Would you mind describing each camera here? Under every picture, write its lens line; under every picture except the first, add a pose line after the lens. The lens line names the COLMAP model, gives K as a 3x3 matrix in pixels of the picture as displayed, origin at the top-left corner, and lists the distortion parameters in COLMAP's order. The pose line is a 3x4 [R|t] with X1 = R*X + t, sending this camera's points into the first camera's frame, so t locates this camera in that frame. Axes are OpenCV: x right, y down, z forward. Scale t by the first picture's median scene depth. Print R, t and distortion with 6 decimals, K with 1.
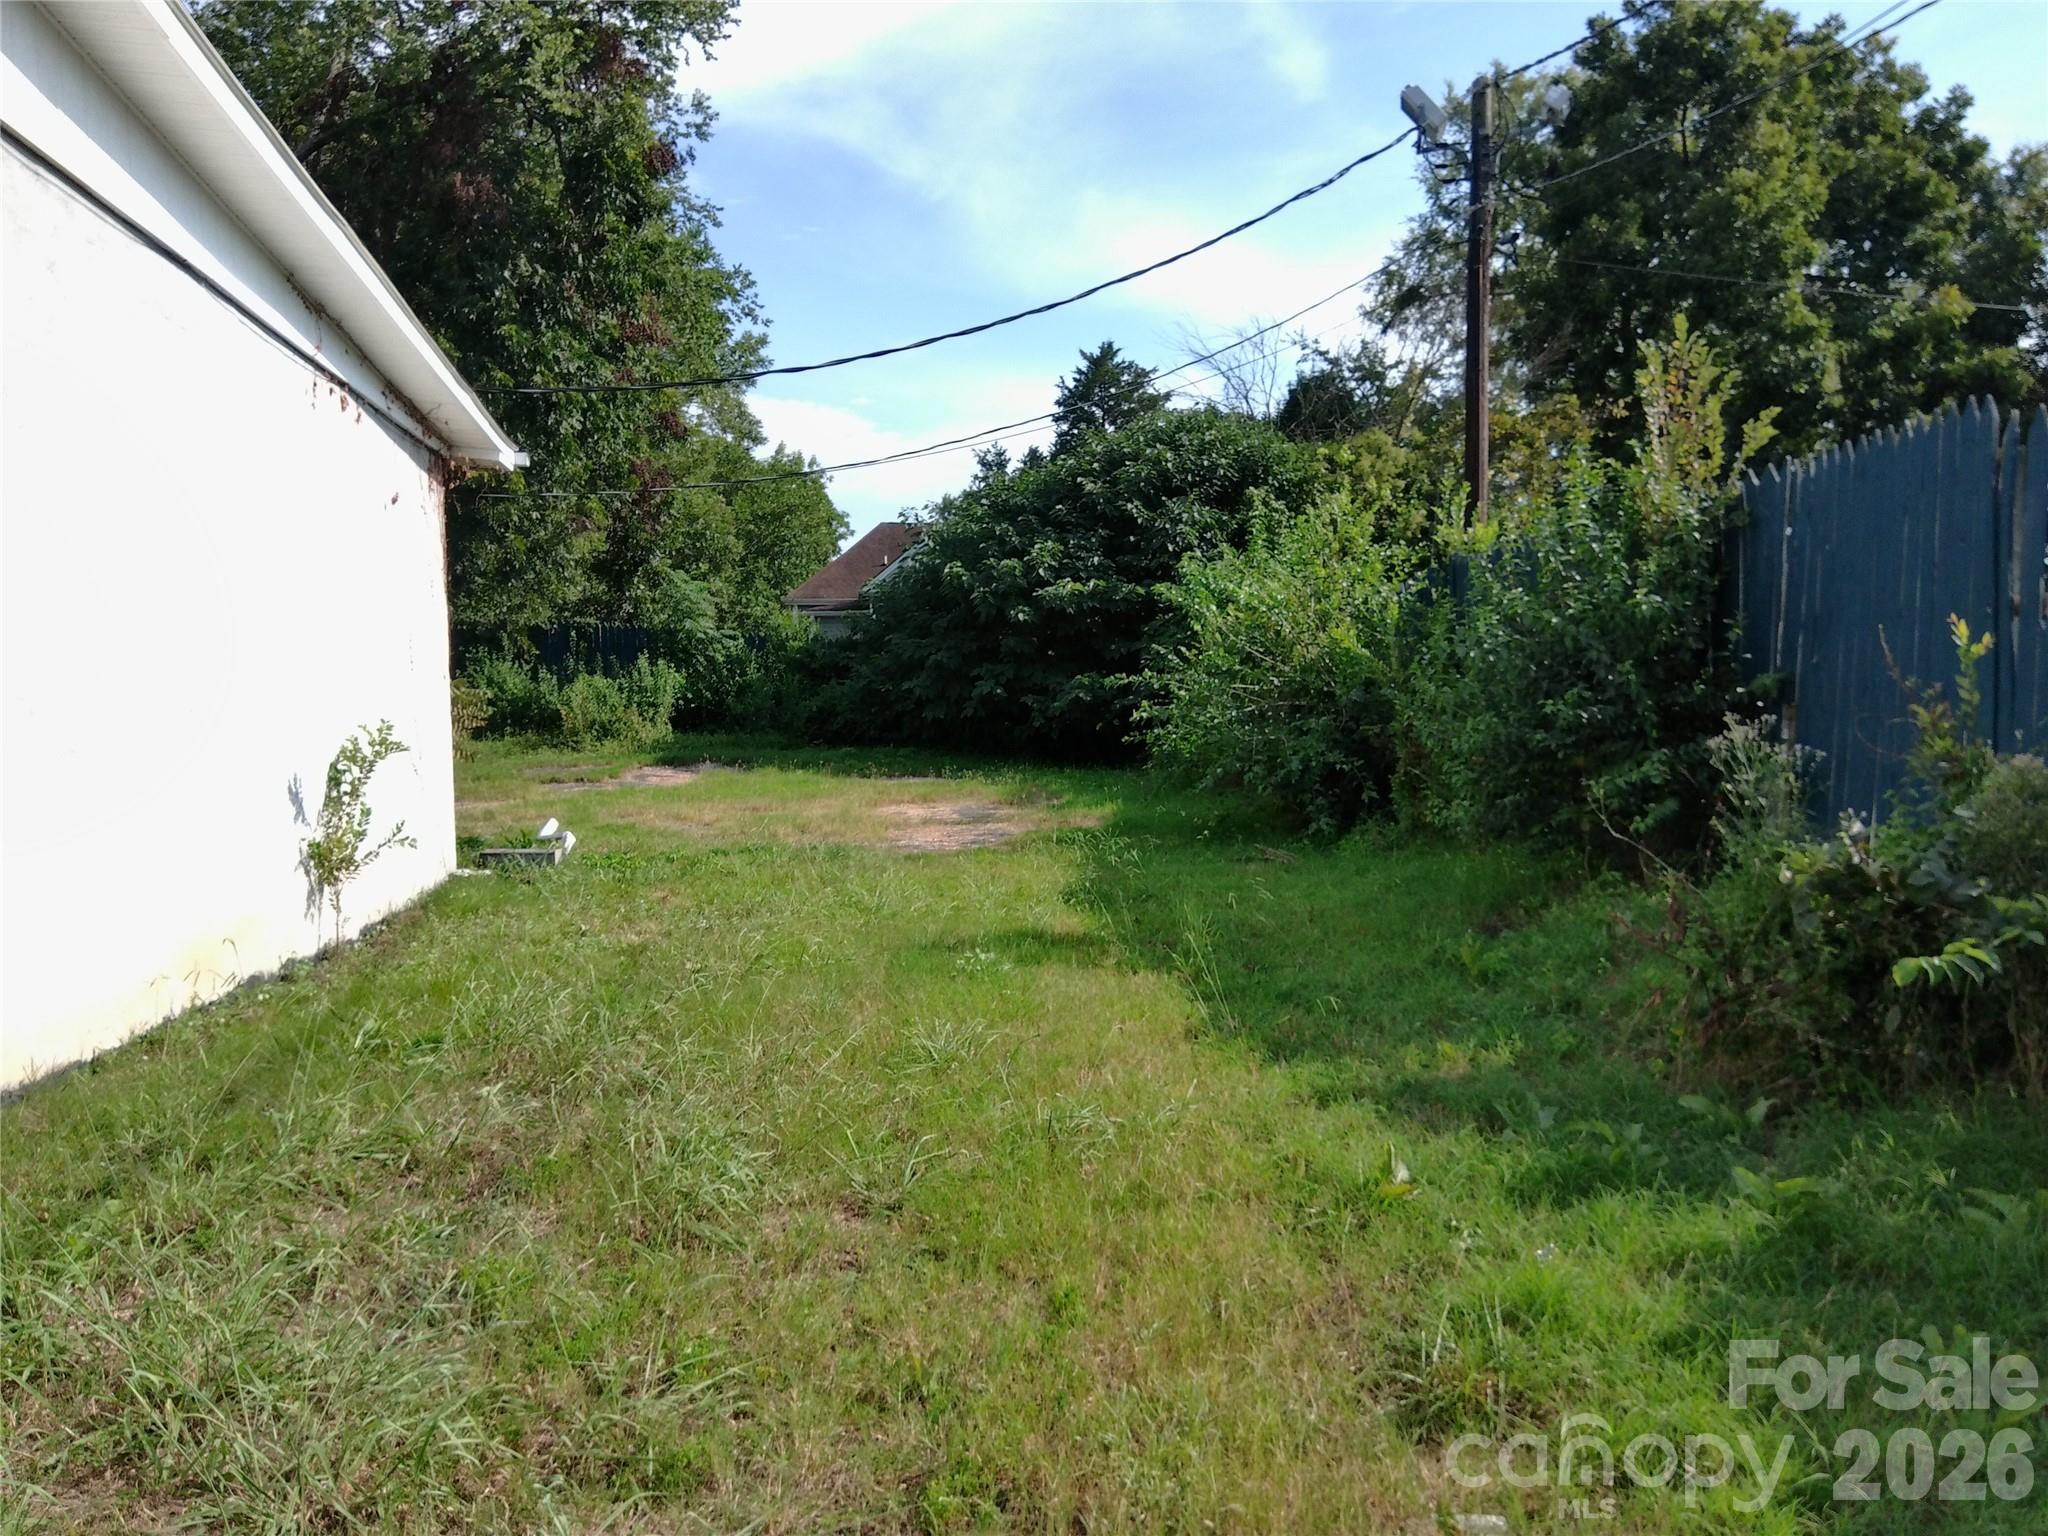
lens RADIAL K [[1620.2, 0, 980.1], [0, 1620.2, 783.3], [0, 0, 1]] dist [0.111612, -0.100749]
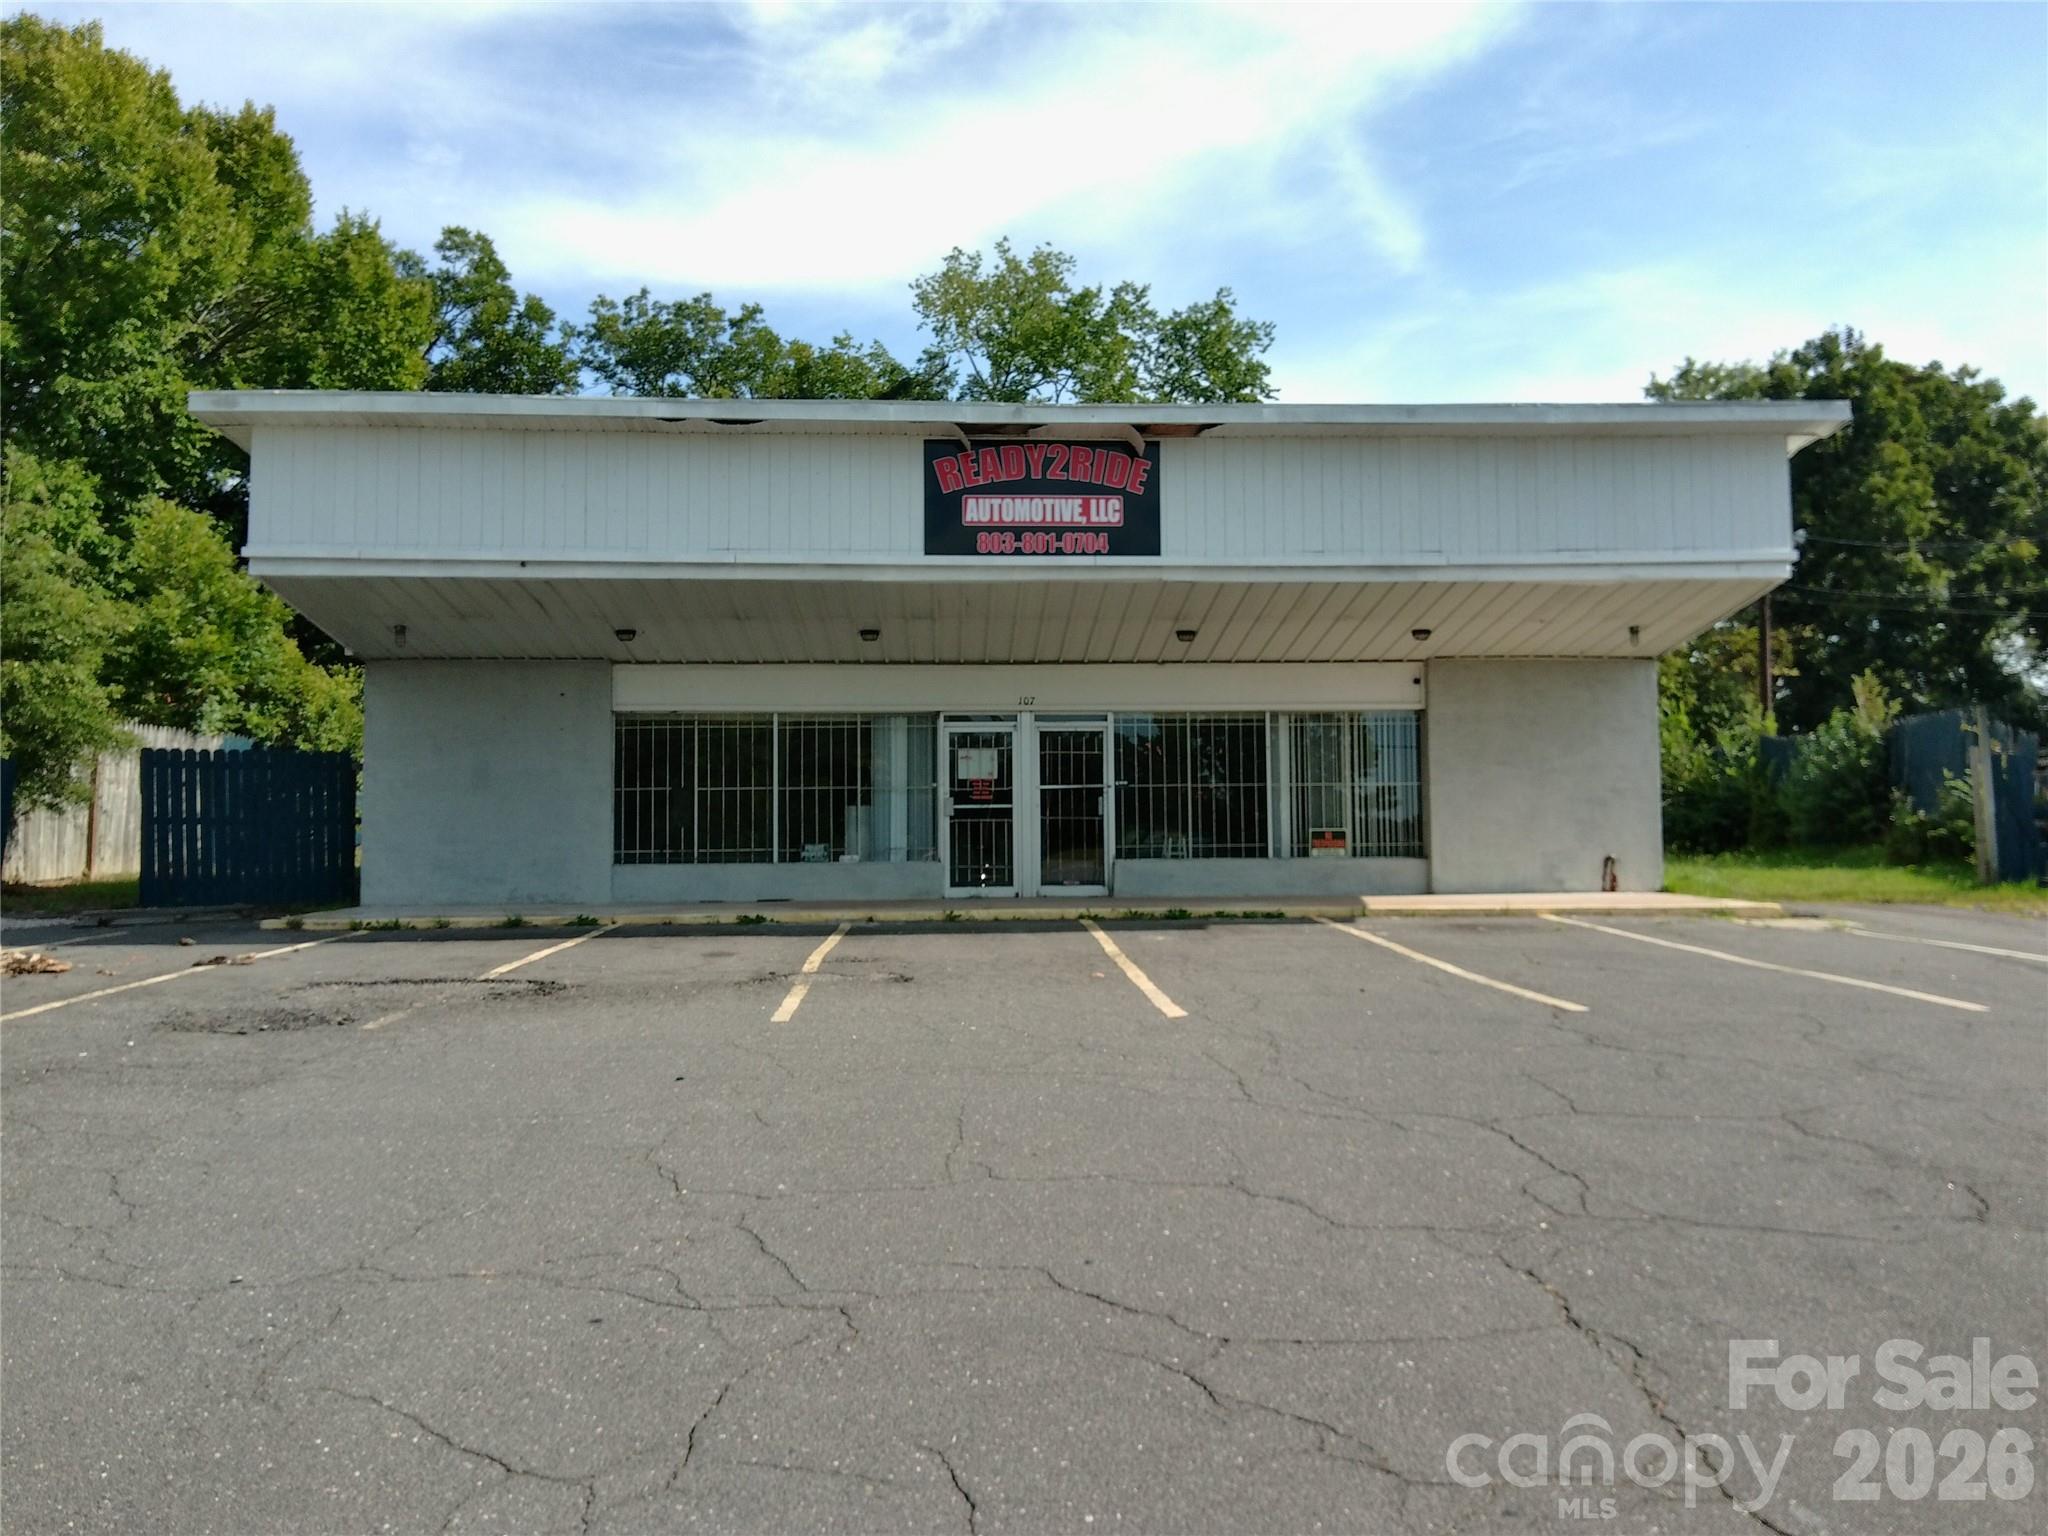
lens RADIAL K [[1534.6, 0, 1125.8], [0, 1534.6, 786.2], [0, 0, 1]] dist [0.058235, -0.000072]
pose [[0.999756, 0.004866, -0.021533, -0.211623], [-0.006503, 0.997042, -0.076580, 0.039277], [0.021097, 0.076702, 0.996831, -0.448002]]
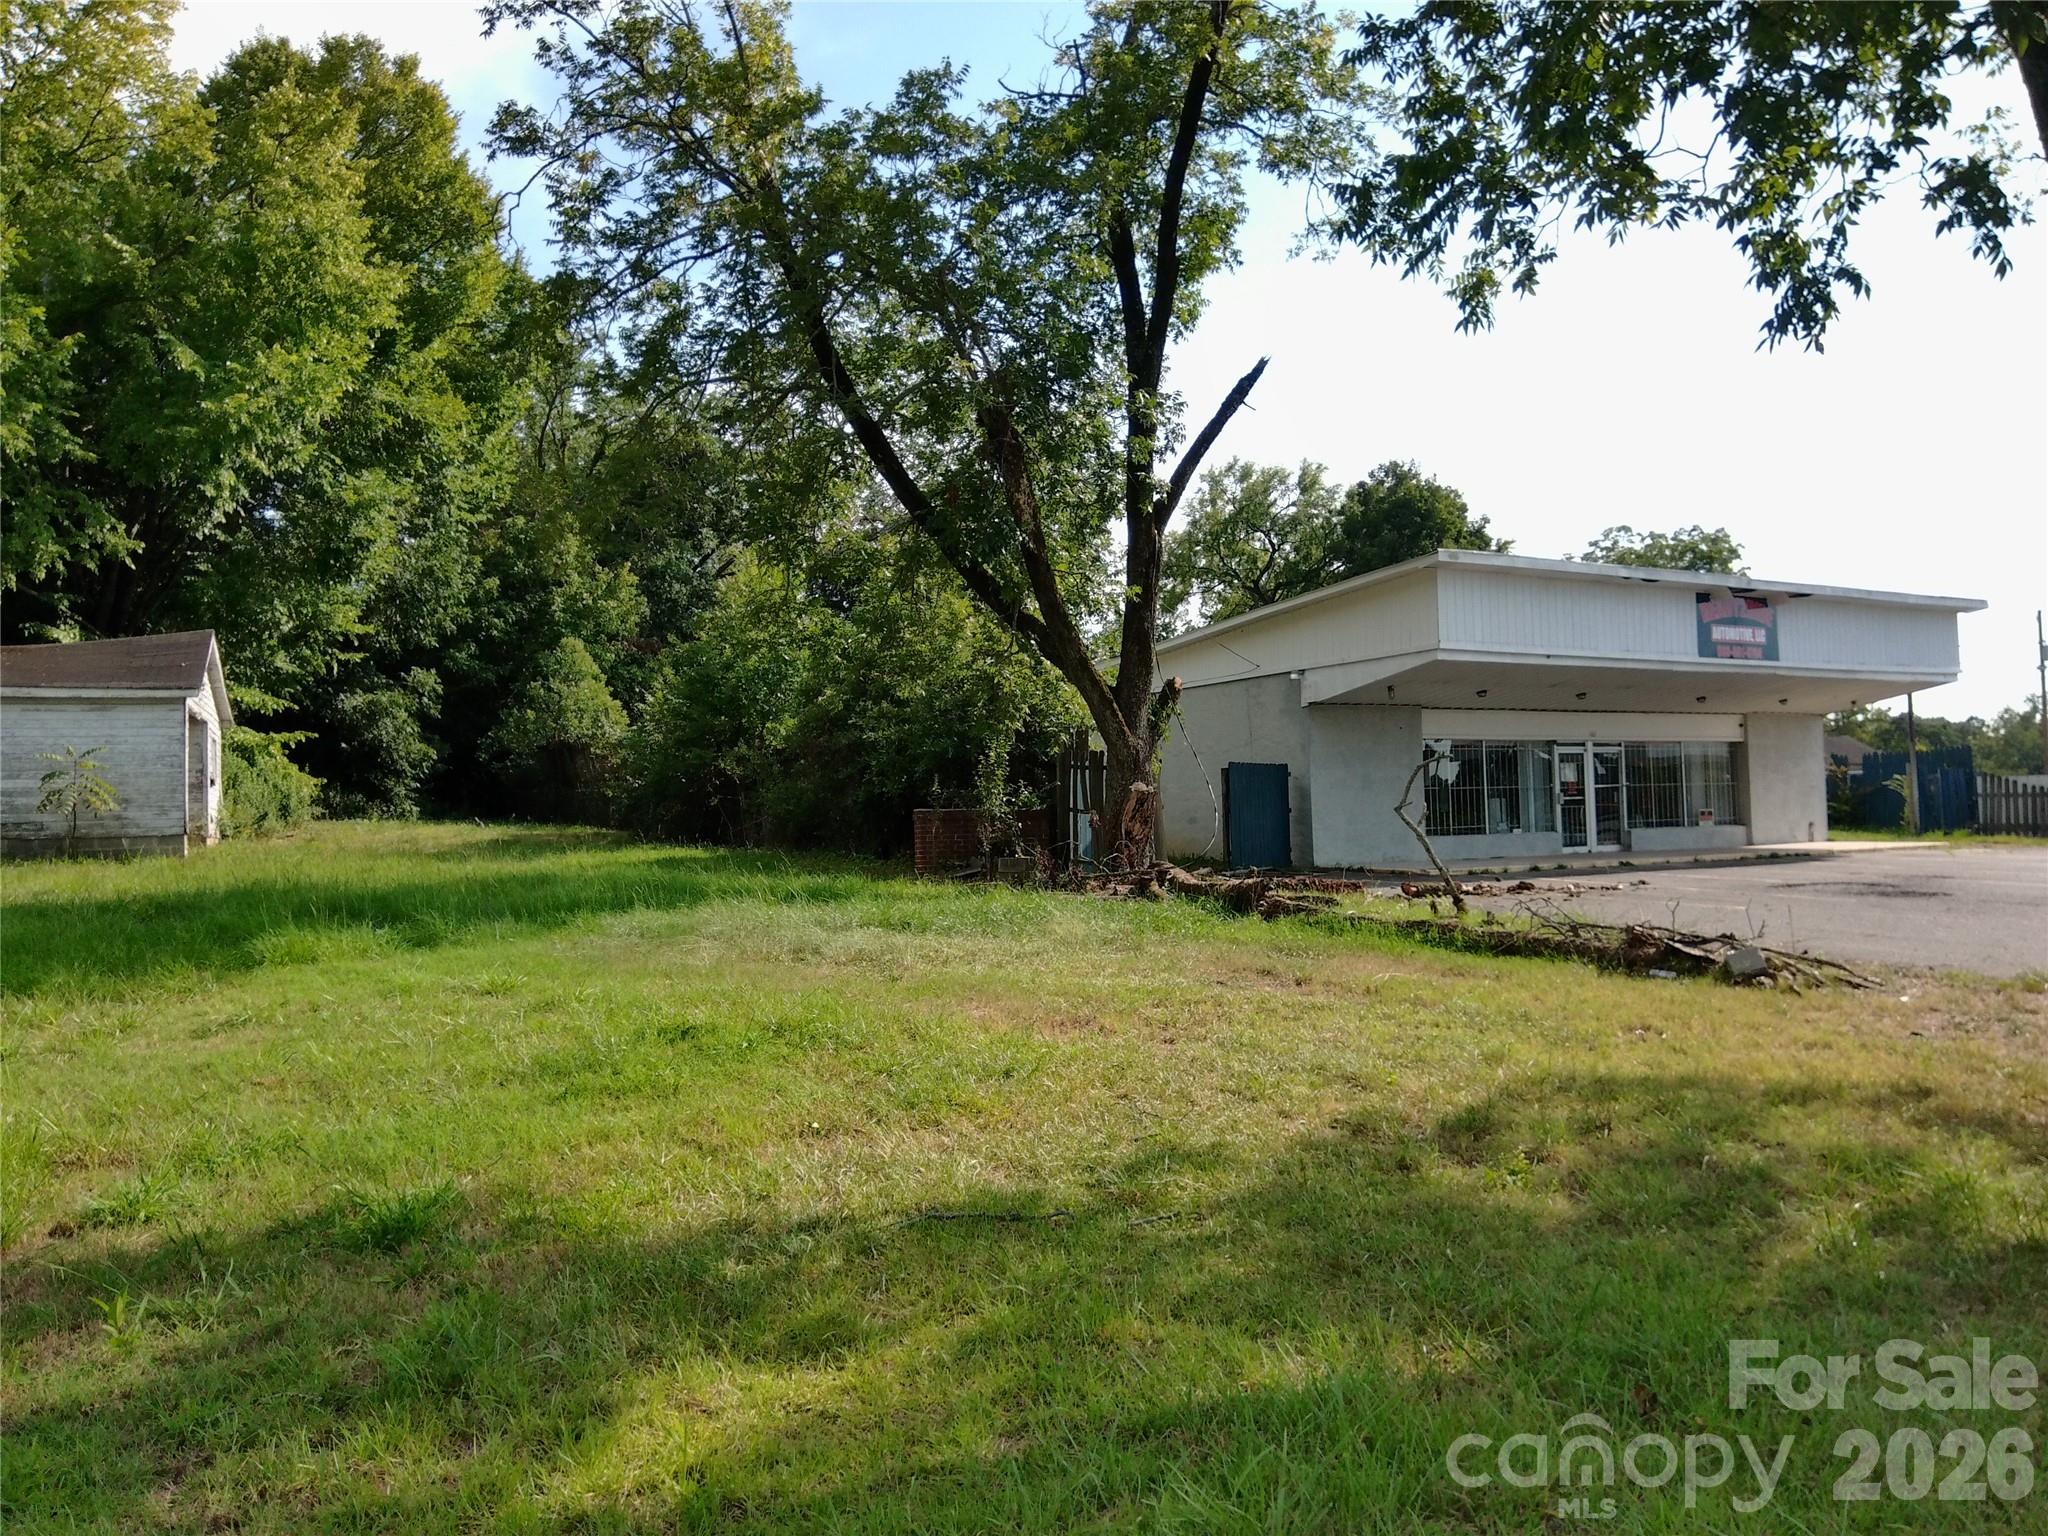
lens RADIAL K [[1534.7, 0, 1028.0], [0, 1534.7, 776.8], [0, 0, 1]] dist [0.051247, -0.080419]
pose [[0.898464, 0.003487, 0.439033, -0.821569], [0.035849, 0.996047, -0.081275, 0.051950], [-0.437580, 0.088762, 0.894788, -0.553365]]
